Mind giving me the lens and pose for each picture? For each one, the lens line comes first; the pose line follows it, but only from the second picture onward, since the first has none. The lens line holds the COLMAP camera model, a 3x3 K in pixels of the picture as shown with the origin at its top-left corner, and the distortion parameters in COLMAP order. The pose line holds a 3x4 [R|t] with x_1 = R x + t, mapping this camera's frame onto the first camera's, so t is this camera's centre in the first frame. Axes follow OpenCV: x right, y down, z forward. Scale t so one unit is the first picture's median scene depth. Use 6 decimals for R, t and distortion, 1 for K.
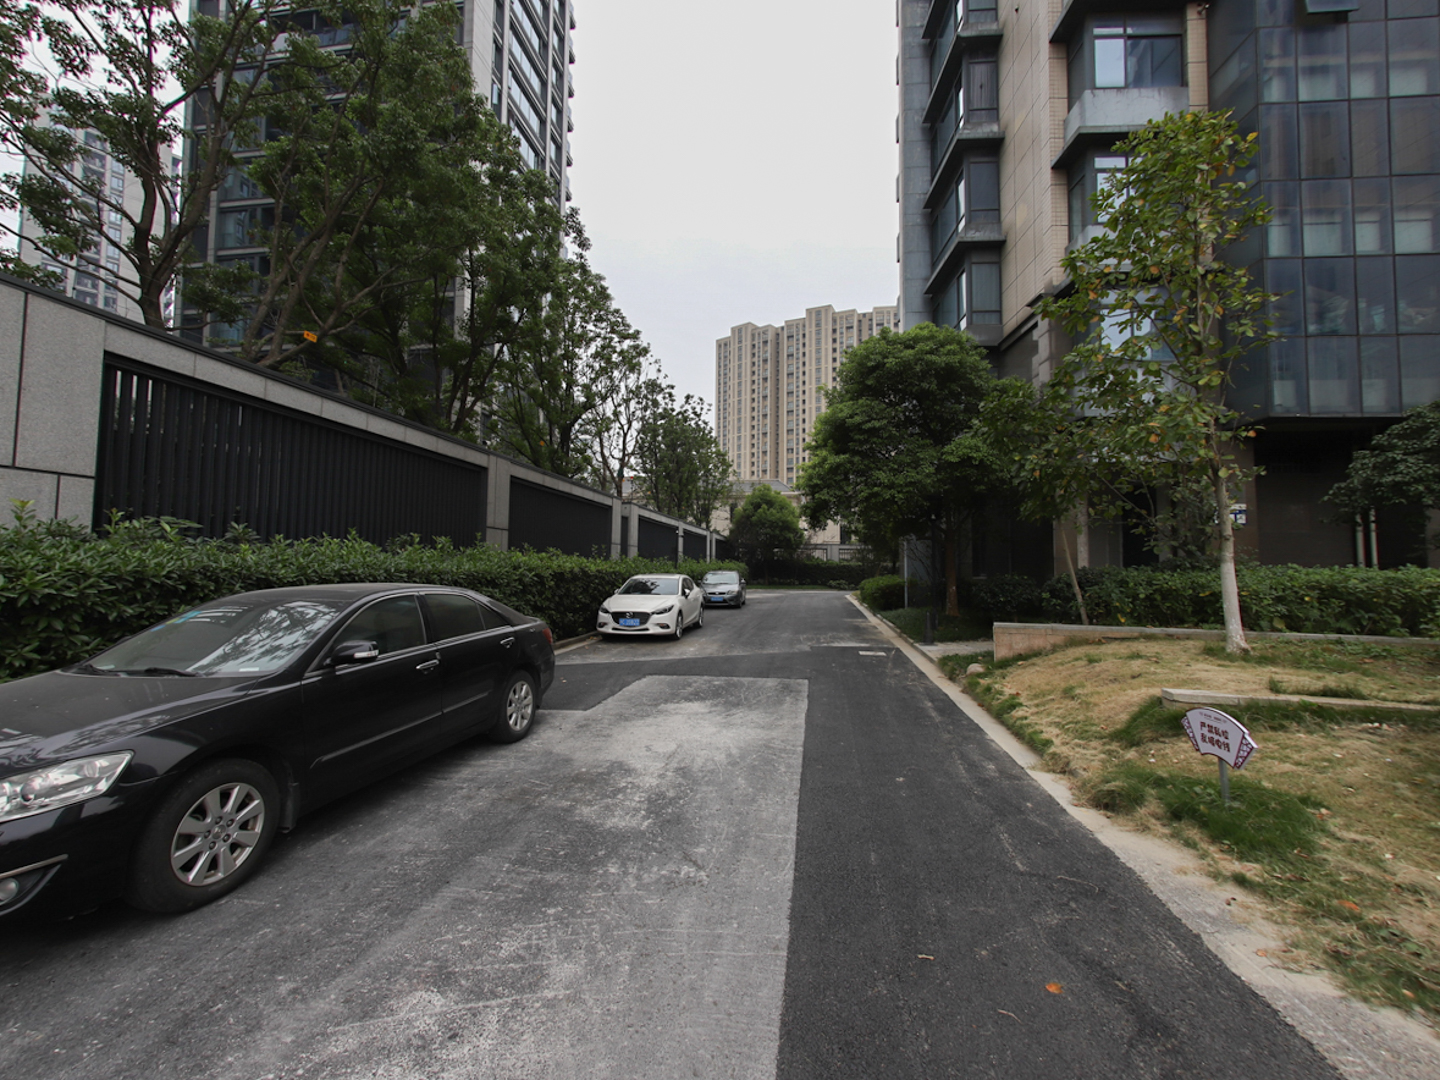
lens RADIAL K [[603.8, 0, 715.3], [0, 603.8, 534.5], [0, 0, 1]] dist [-0.001882, 0.000698]
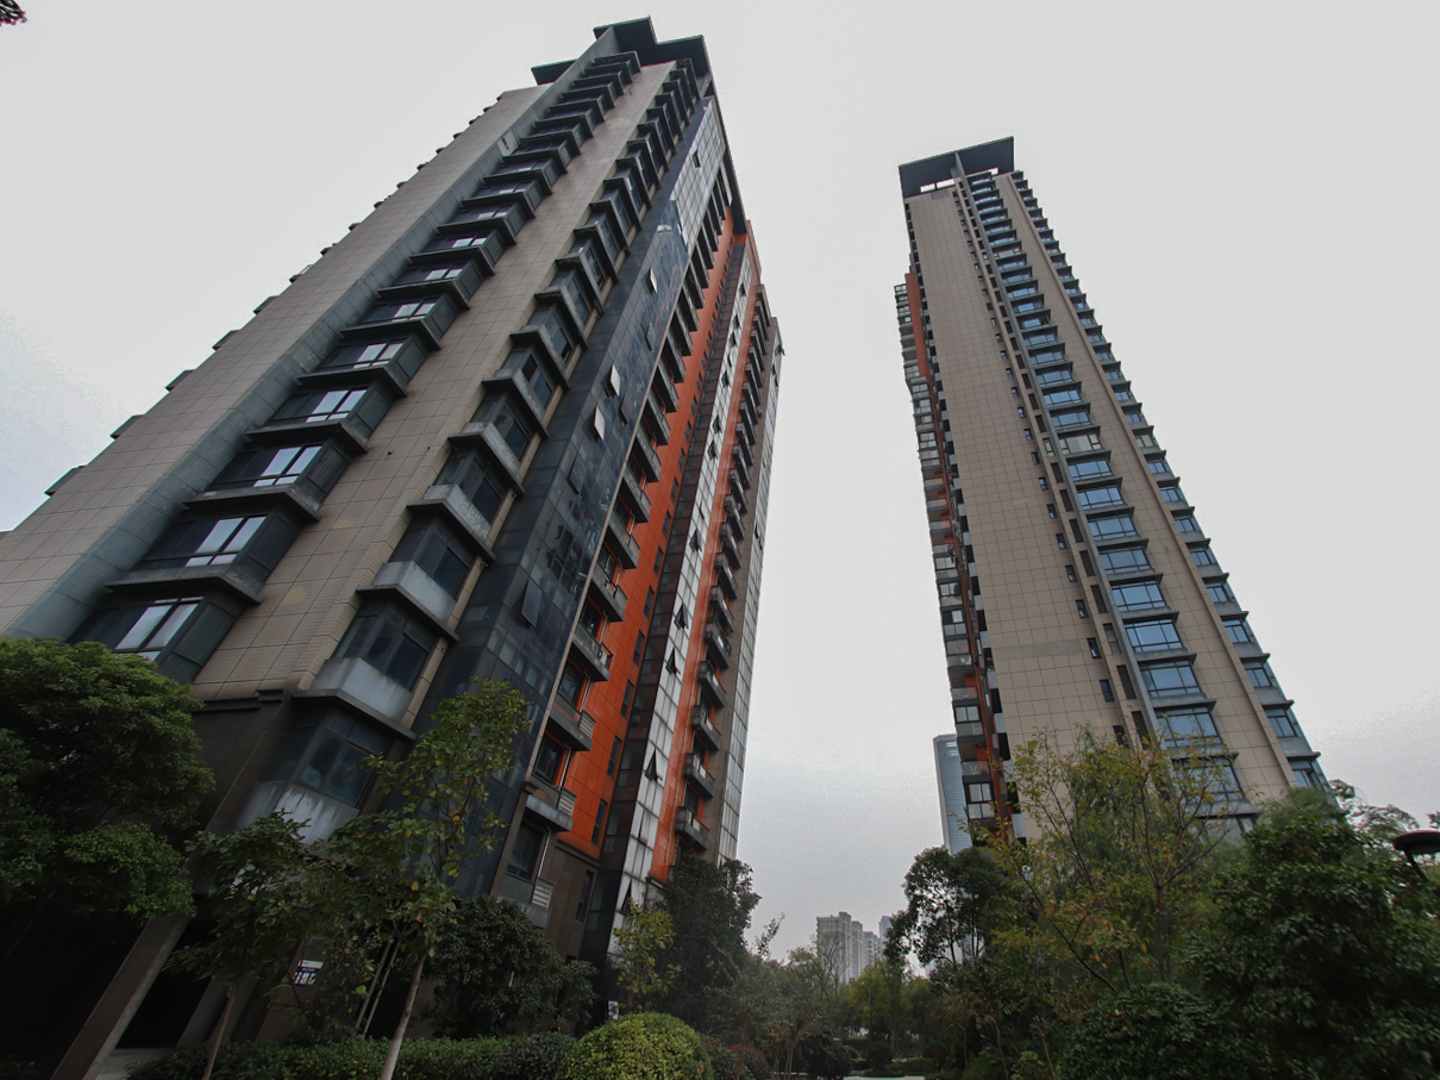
lens RADIAL K [[603.8, 0, 823.8], [0, 603.8, 524.3], [0, 0, 1]] dist [-0.001882, 0.000698]
pose [[0.076828, 0.639908, 0.764602, -0.346392], [-0.053264, 0.768407, -0.637741, -0.010718], [-0.995621, 0.008271, 0.093120, -0.010921]]
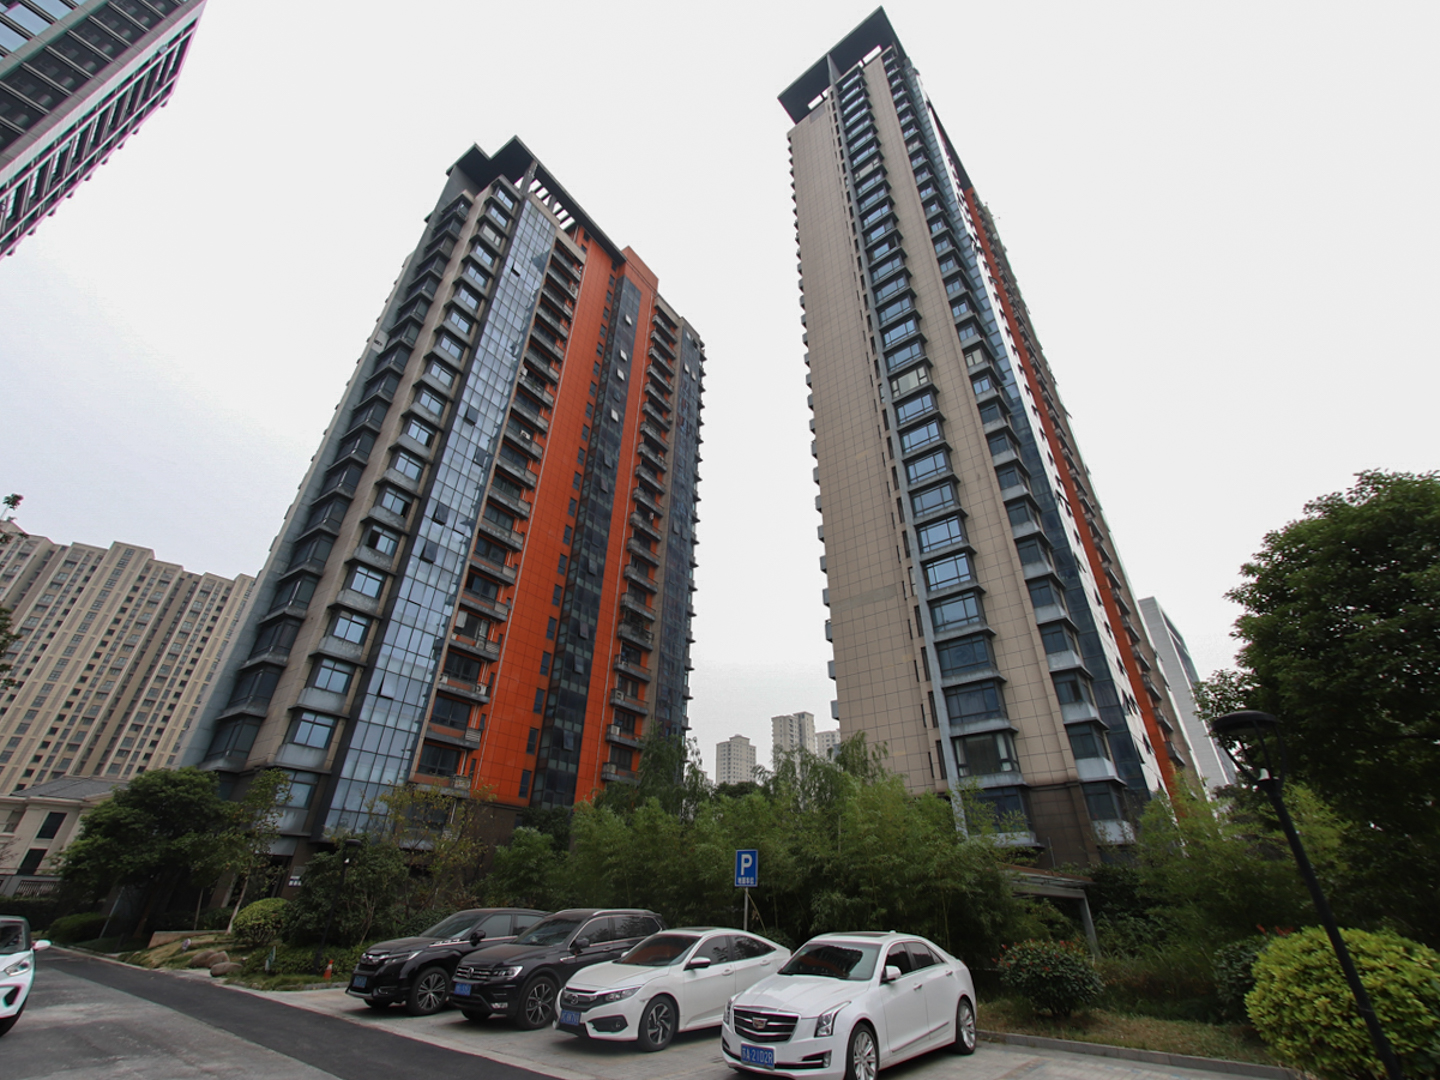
lens RADIAL K [[603.8, 0, 724.0], [0, 603.8, 520.0], [0, 0, 1]] dist [-0.001882, 0.000698]
pose [[0.506835, 0.460915, 0.728475, -0.654020], [-0.045443, 0.858167, -0.511356, -0.107082], [-0.860845, 0.226069, 0.455894, -1.764593]]
